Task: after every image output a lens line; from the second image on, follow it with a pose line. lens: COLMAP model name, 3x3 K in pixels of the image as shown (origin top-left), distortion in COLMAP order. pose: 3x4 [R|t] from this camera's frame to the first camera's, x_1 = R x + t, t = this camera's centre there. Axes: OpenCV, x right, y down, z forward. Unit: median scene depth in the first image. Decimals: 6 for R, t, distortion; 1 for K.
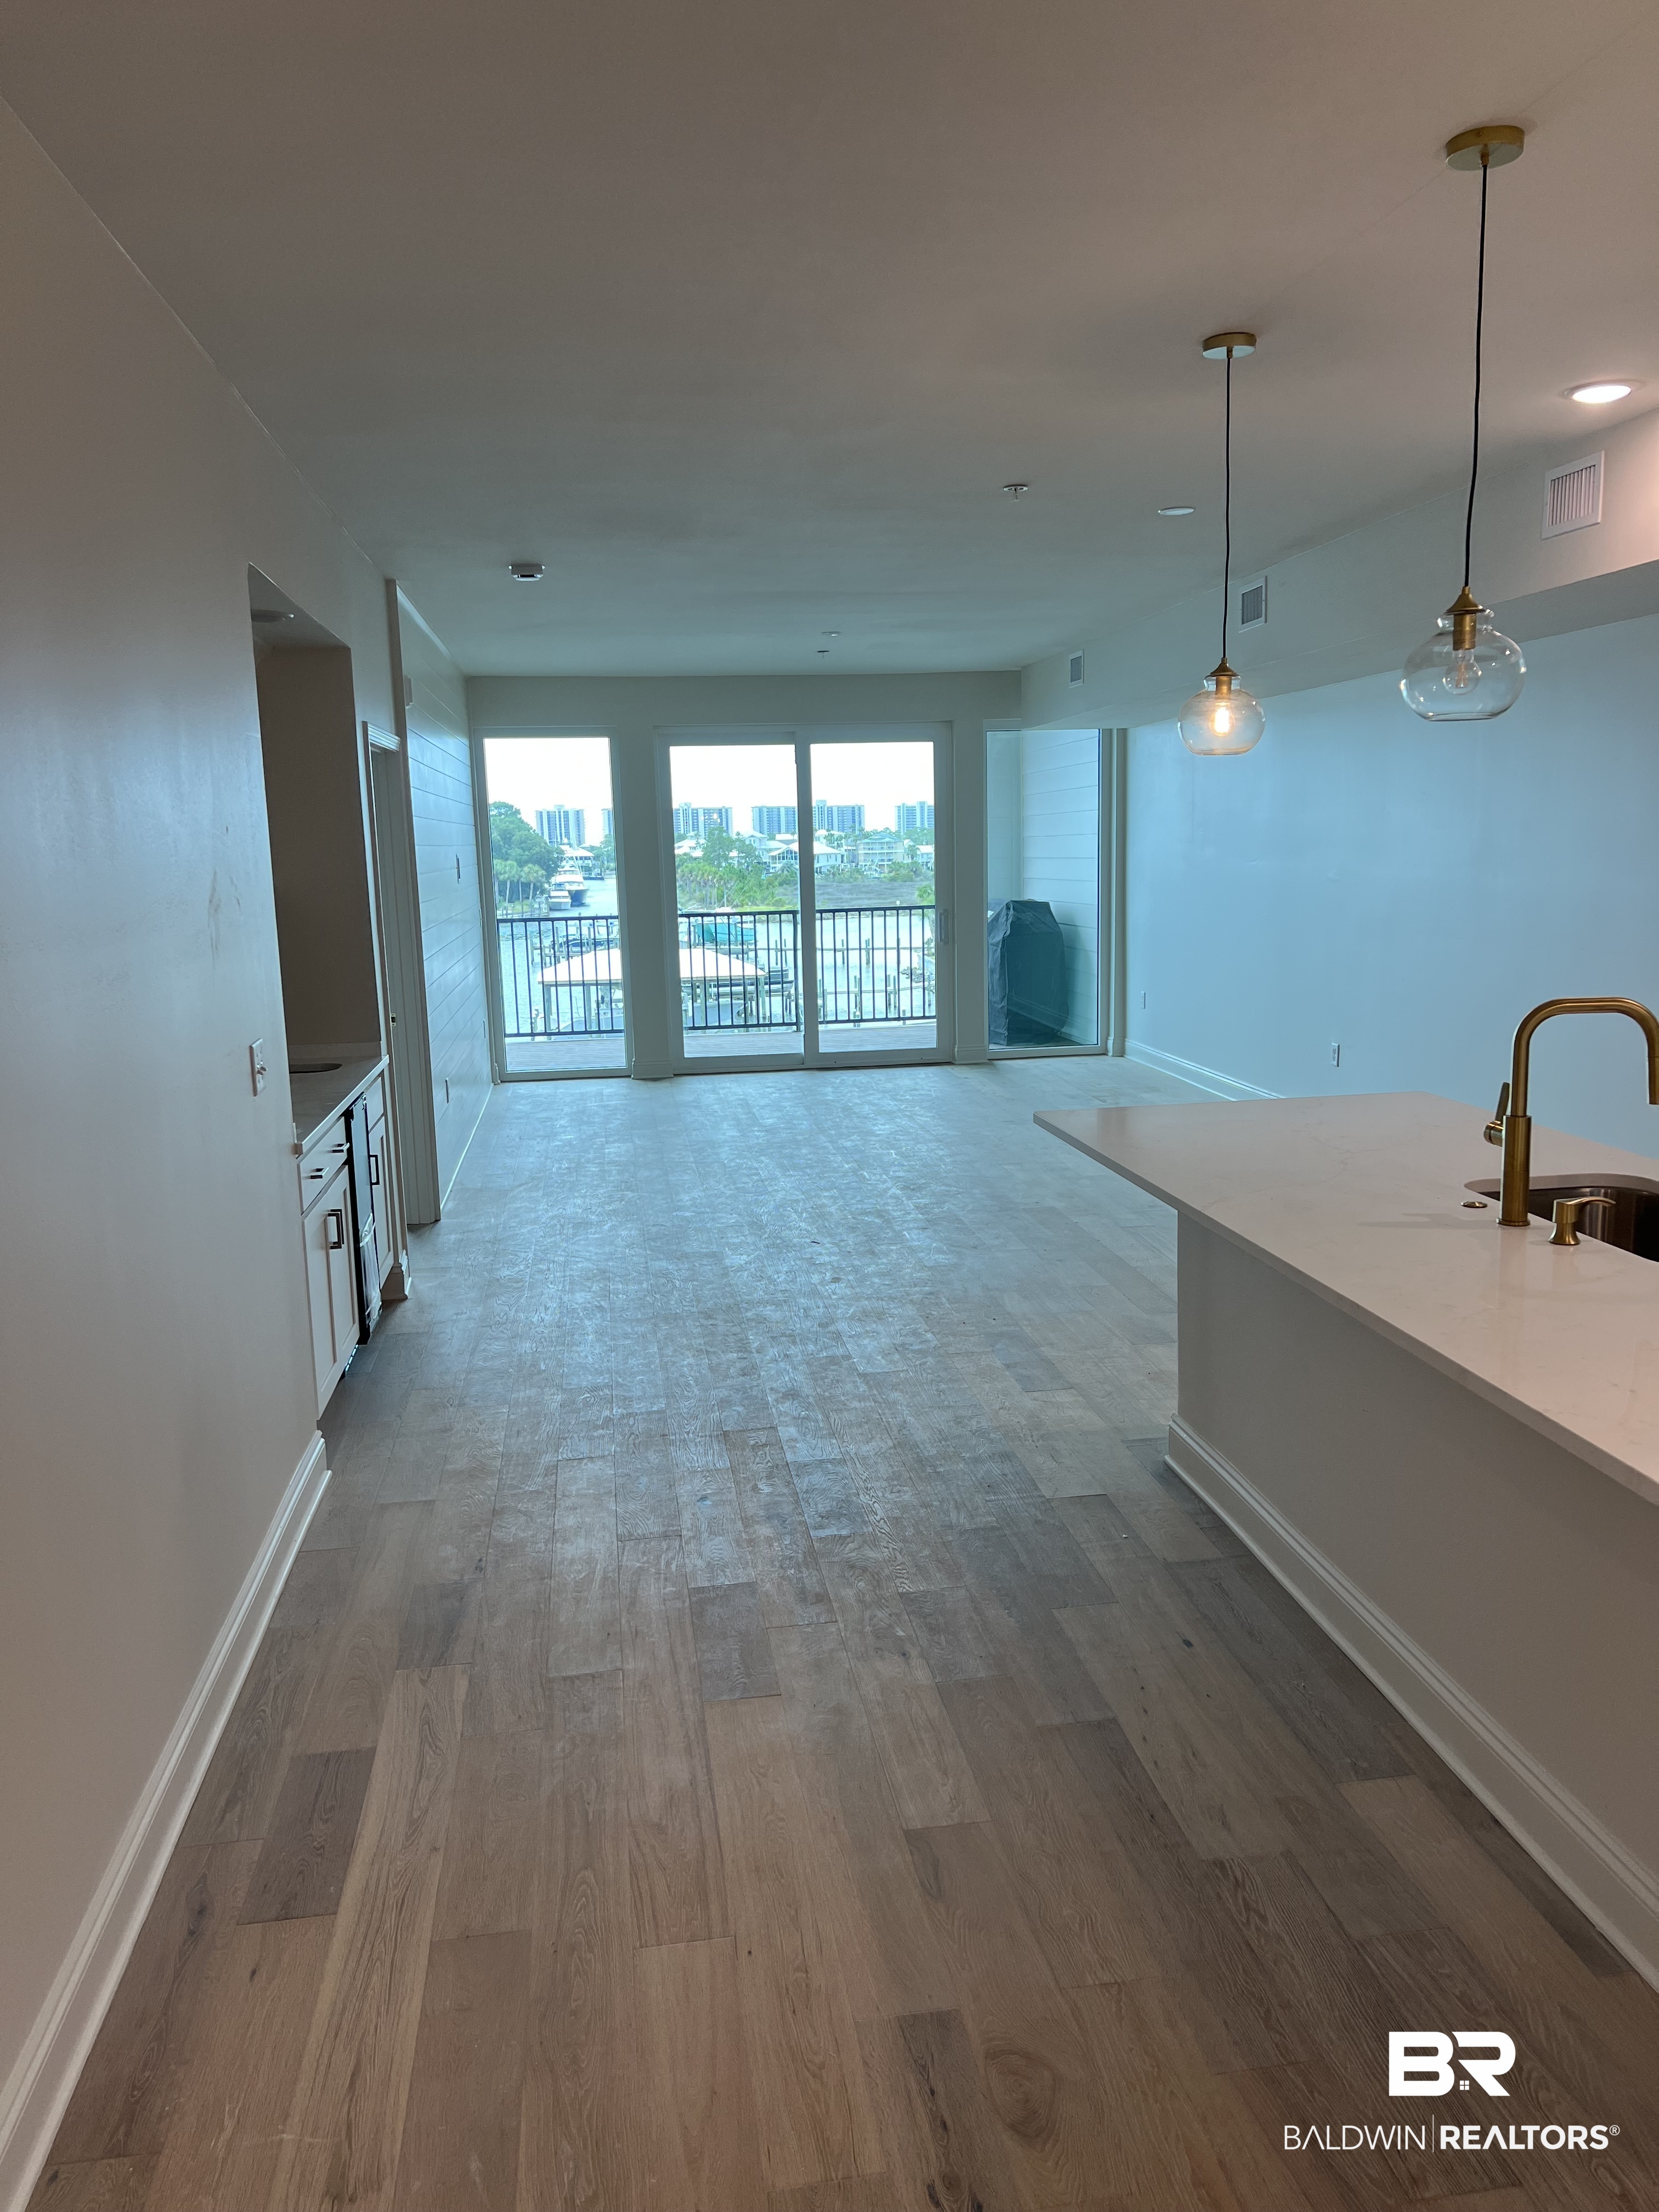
lens RADIAL K [[1649.6, 0, 853.9], [0, 1649.6, 1112.7], [0, 0, 1]] dist [0.048383, -0.061307]
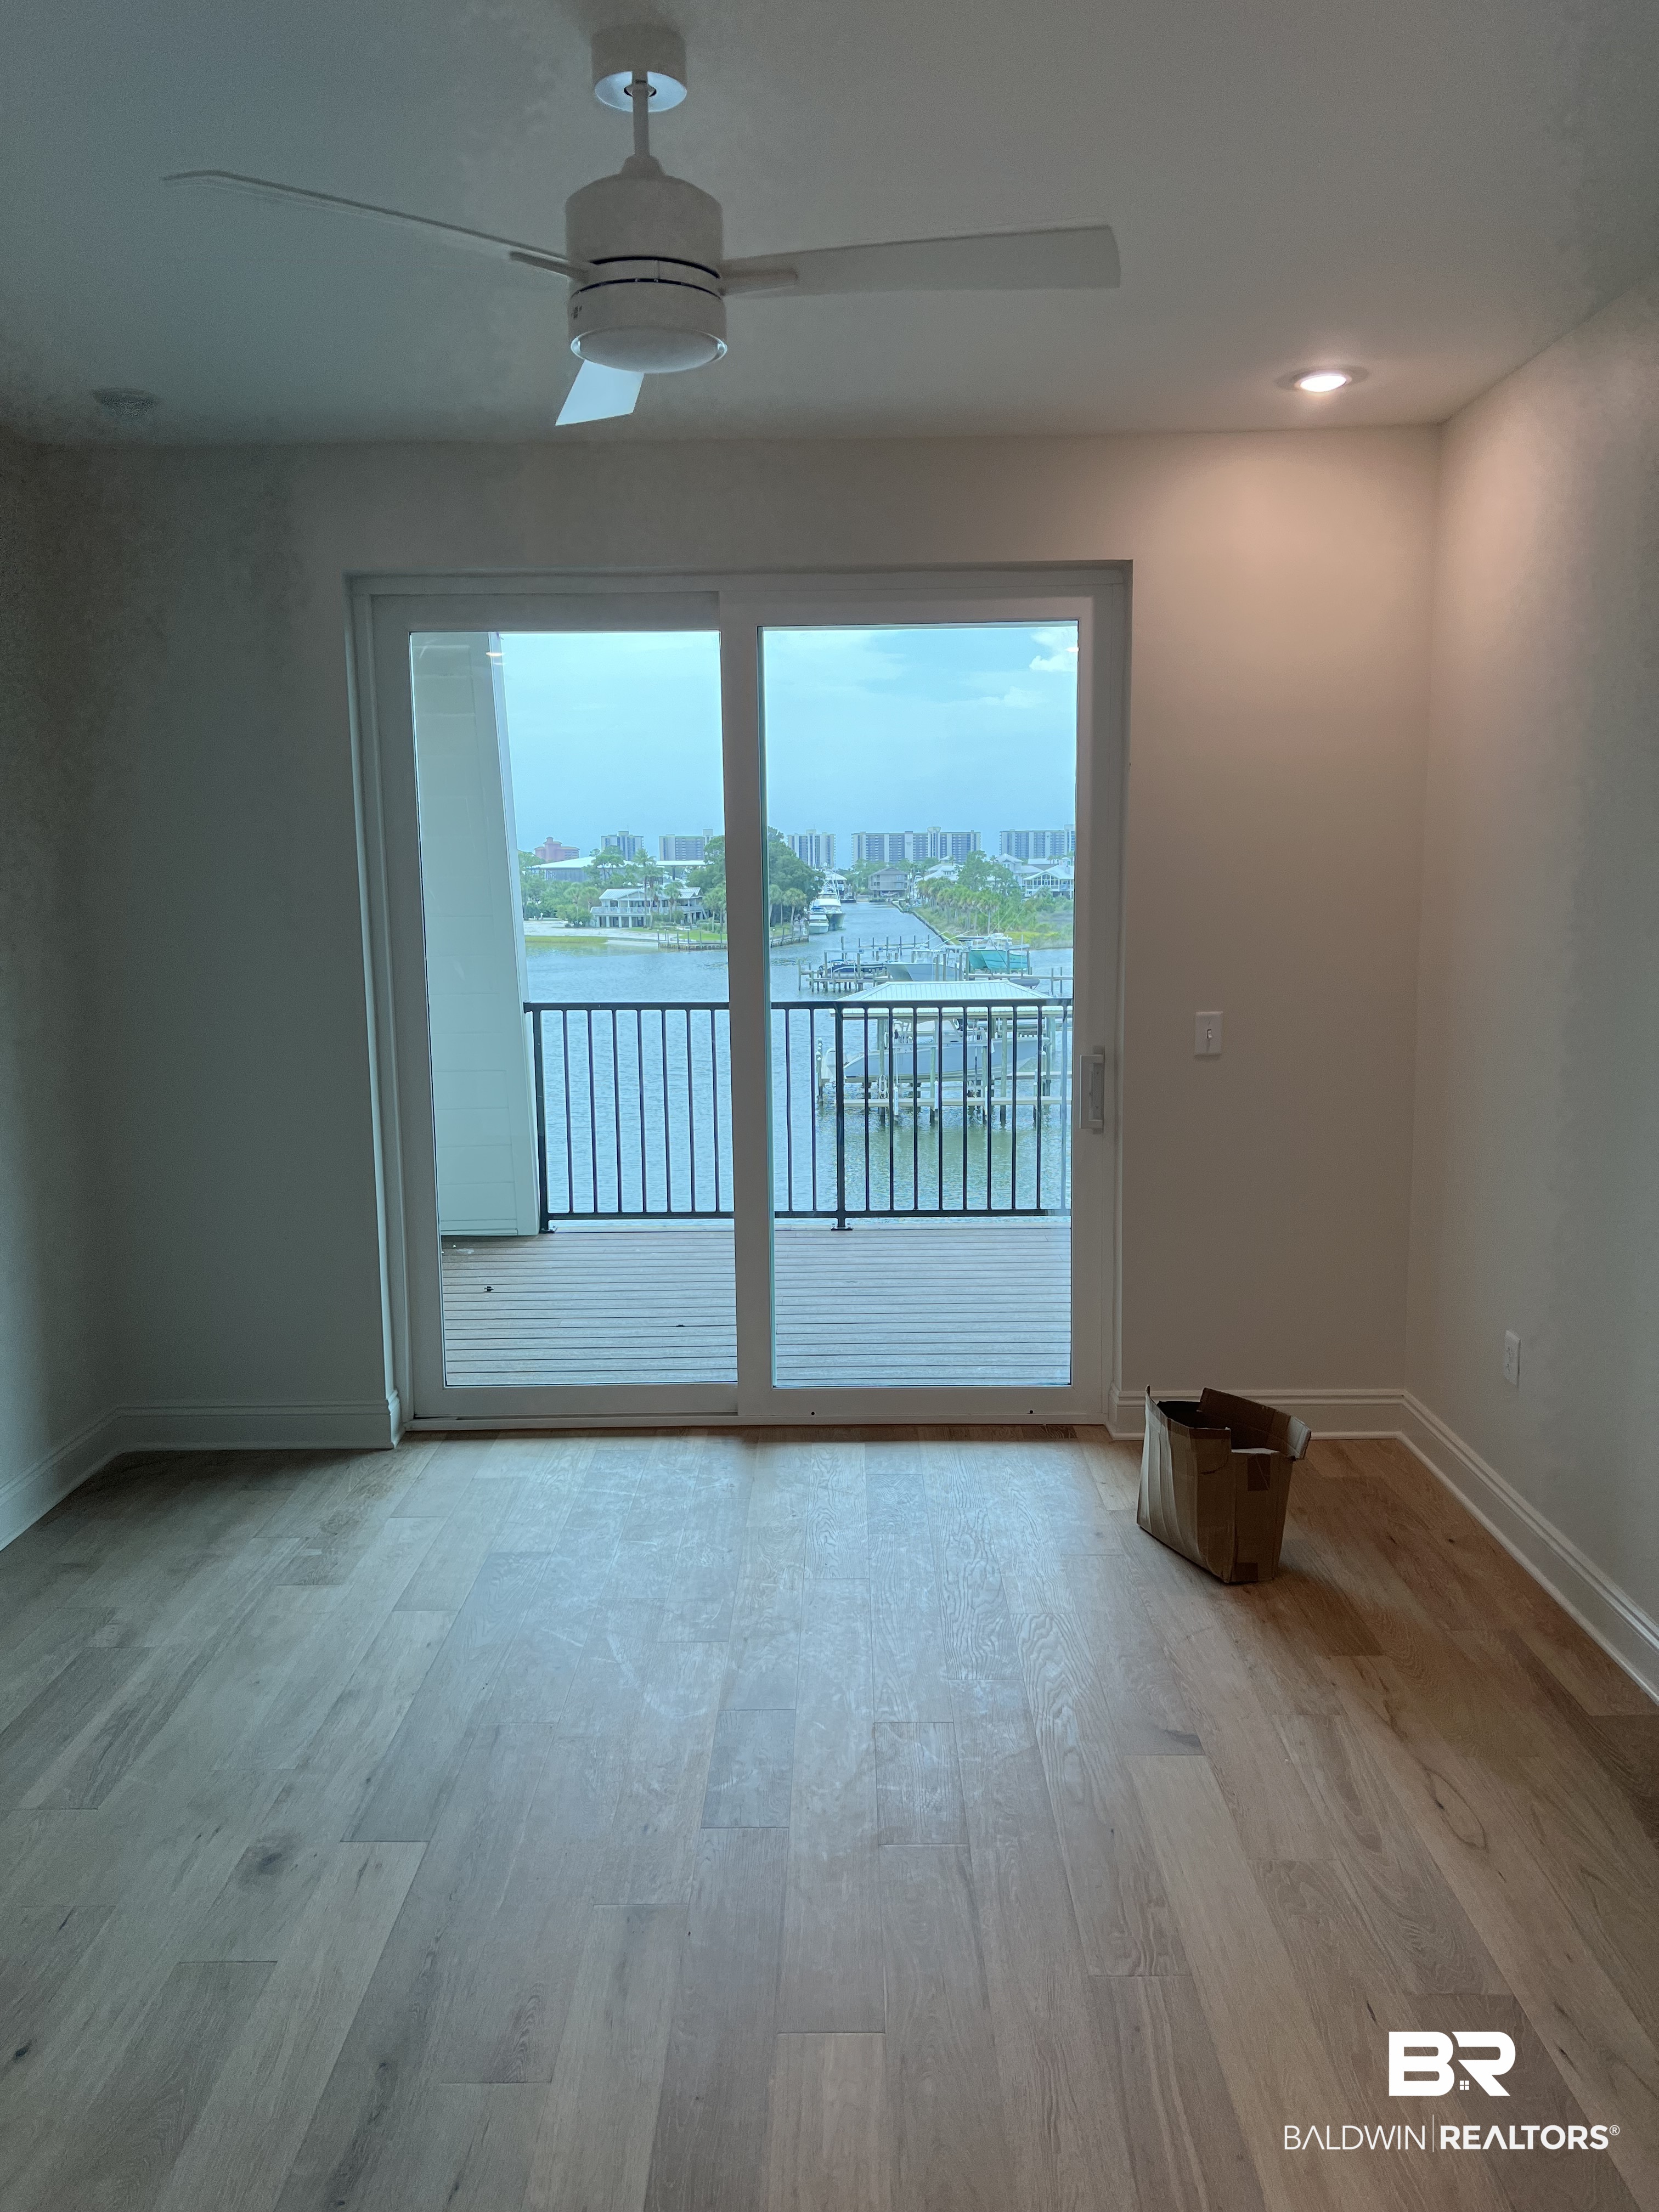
lens RADIAL K [[1618.7, 0, 829.5], [0, 1618.7, 1106.0], [0, 0, 1]] dist [-0.004316, -0.003575]
pose [[0.983358, 0.033109, -0.178634, 0.057145], [-0.035822, 0.999286, -0.011985, -0.094228], [0.178110, 0.018184, 0.983843, 0.562418]]
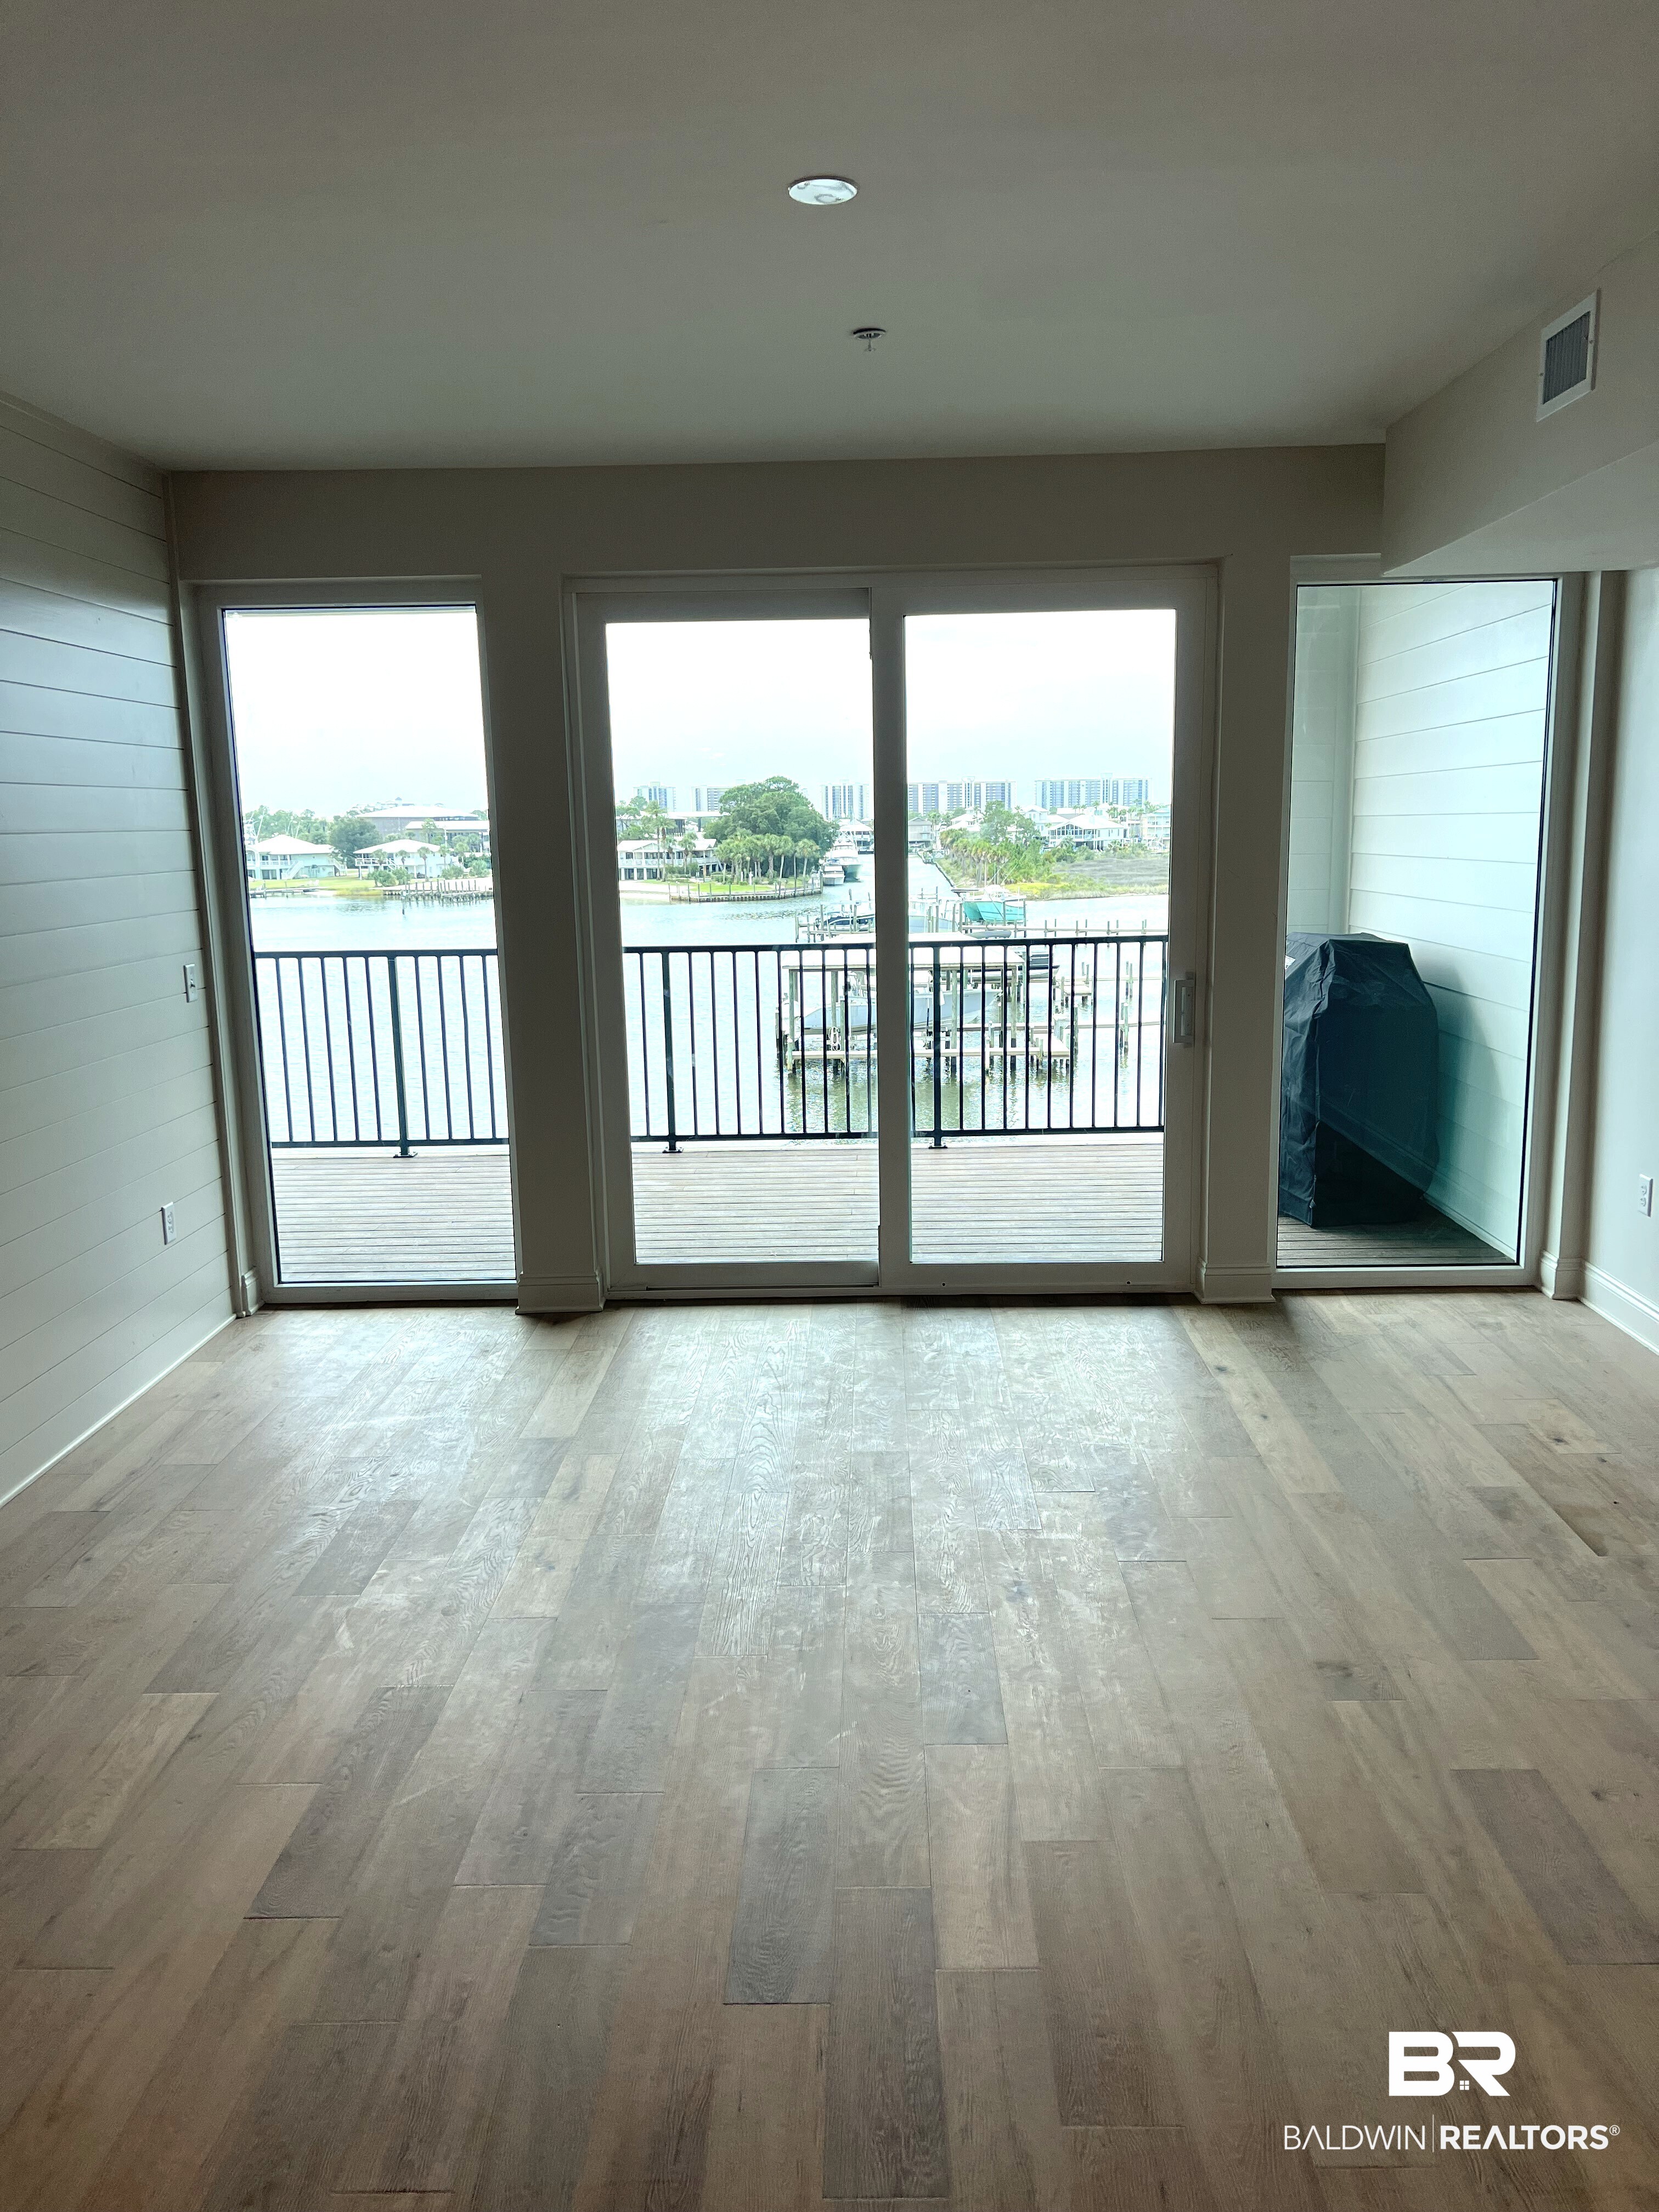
lens RADIAL K [[1618.7, 0, 829.5], [0, 1618.7, 1106.0], [0, 0, 1]] dist [-0.004316, -0.003575]
pose [[0.982386, 0.034267, -0.183693, 0.037450], [-0.031527, 0.999344, 0.017814, -0.083409], [0.184182, -0.011709, 0.982822, 0.492429]]
